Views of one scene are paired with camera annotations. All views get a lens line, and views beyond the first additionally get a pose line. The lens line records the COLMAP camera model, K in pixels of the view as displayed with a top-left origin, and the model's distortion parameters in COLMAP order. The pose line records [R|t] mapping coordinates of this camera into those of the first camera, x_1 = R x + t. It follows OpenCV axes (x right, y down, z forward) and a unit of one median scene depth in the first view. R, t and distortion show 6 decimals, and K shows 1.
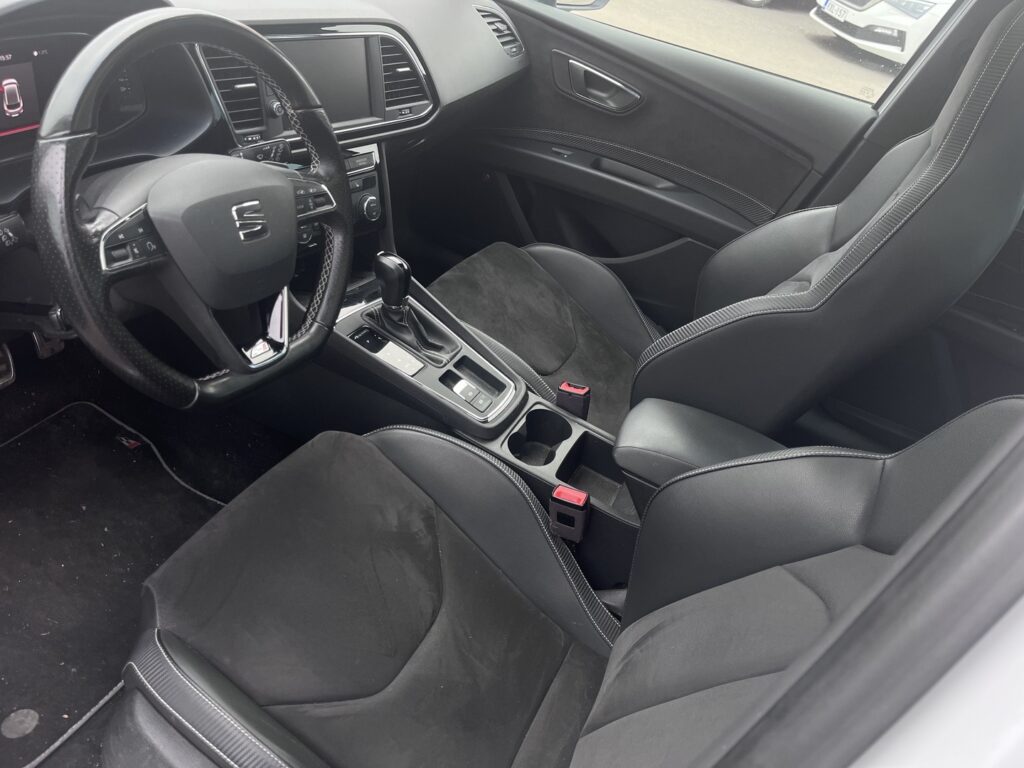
lens RADIAL K [[794.4, 0, 514.3], [0, 794.4, 382.8], [0, 0, 1]] dist [0.031675, -0.045619]
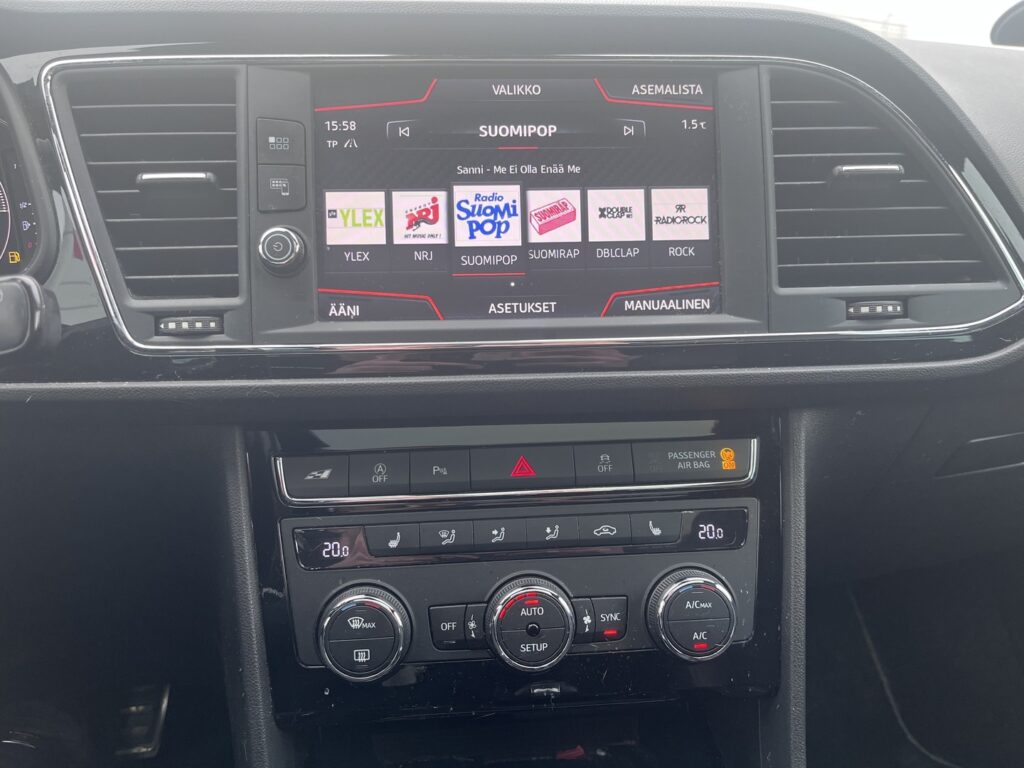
lens RADIAL K [[794.4, 0, 513.4], [0, 794.4, 383.8], [0, 0, 1]] dist [0.031675, -0.045619]
pose [[0.592686, -0.022932, -0.805107, 0.014509], [-0.325814, 0.907332, -0.265695, -0.193982], [0.736592, 0.419789, 0.530291, 0.749376]]
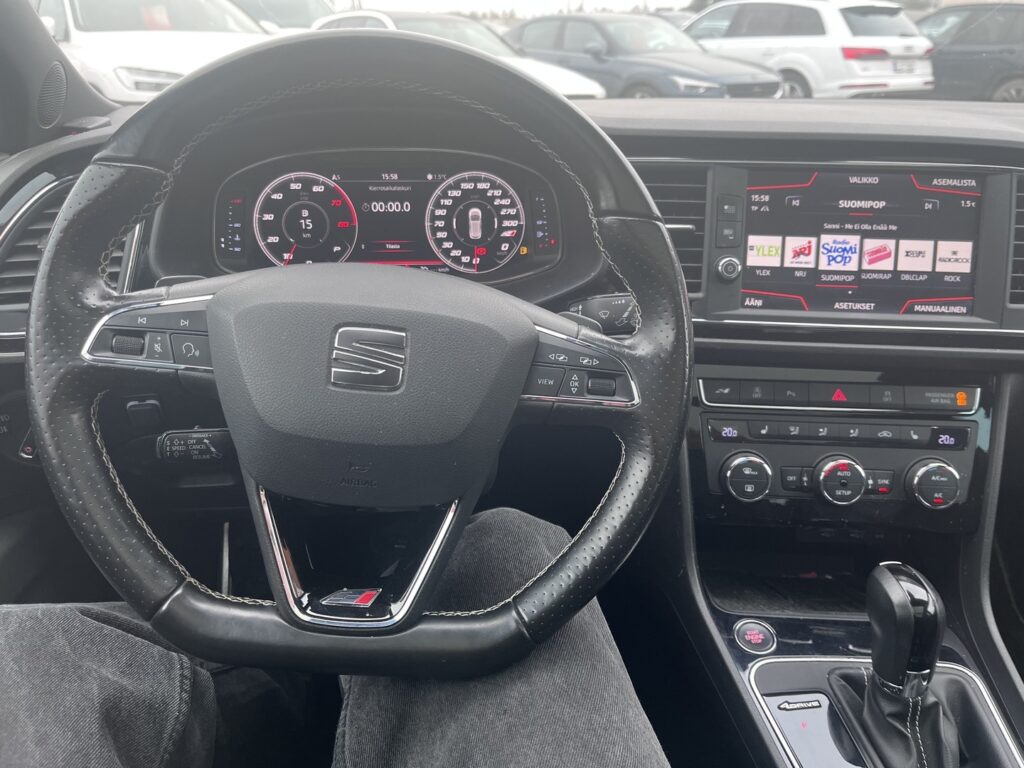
lens RADIAL K [[794.4, 0, 500.9], [0, 794.4, 385.2], [0, 0, 1]] dist [0.031675, -0.045619]
pose [[0.490626, 0.102945, -0.865268, 0.119637], [-0.409534, 0.903733, -0.124693, -0.096465], [0.769135, 0.415534, 0.485554, 0.497498]]
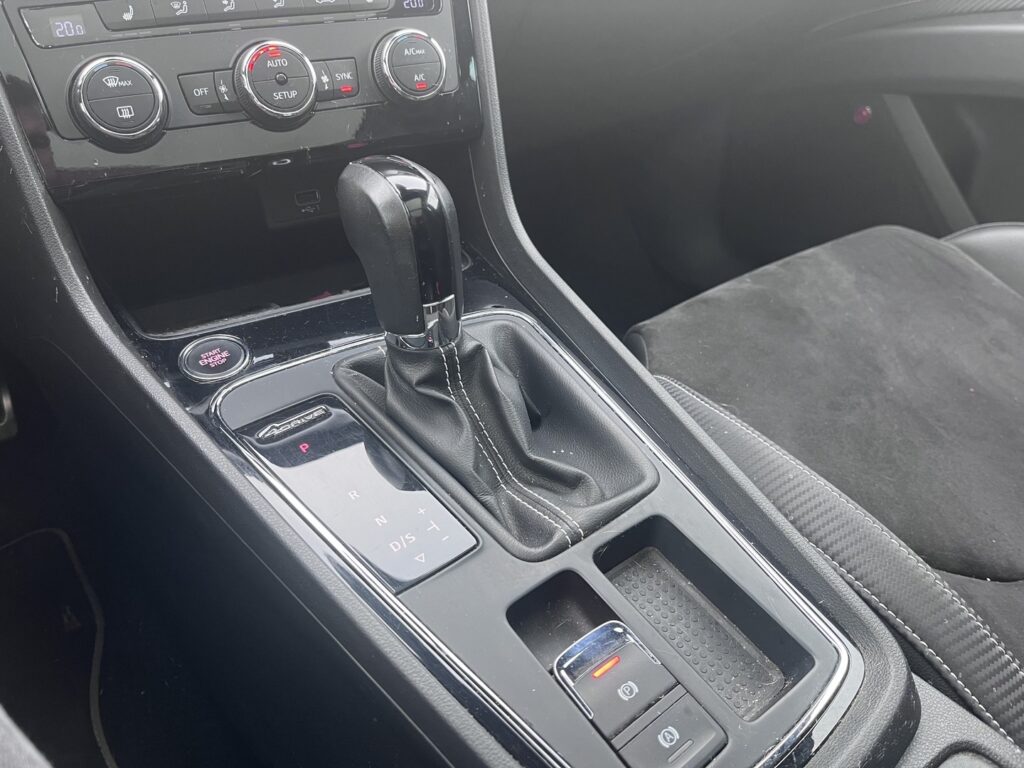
lens RADIAL K [[794.4, 0, 513.1], [0, 794.4, 377.1], [0, 0, 1]] dist [0.031675, -0.045619]
pose [[0.865063, 0.000379, -0.501663, 0.032274], [-0.069883, 0.990341, -0.119756, -0.044791], [0.496772, 0.138654, 0.856734, 0.727872]]
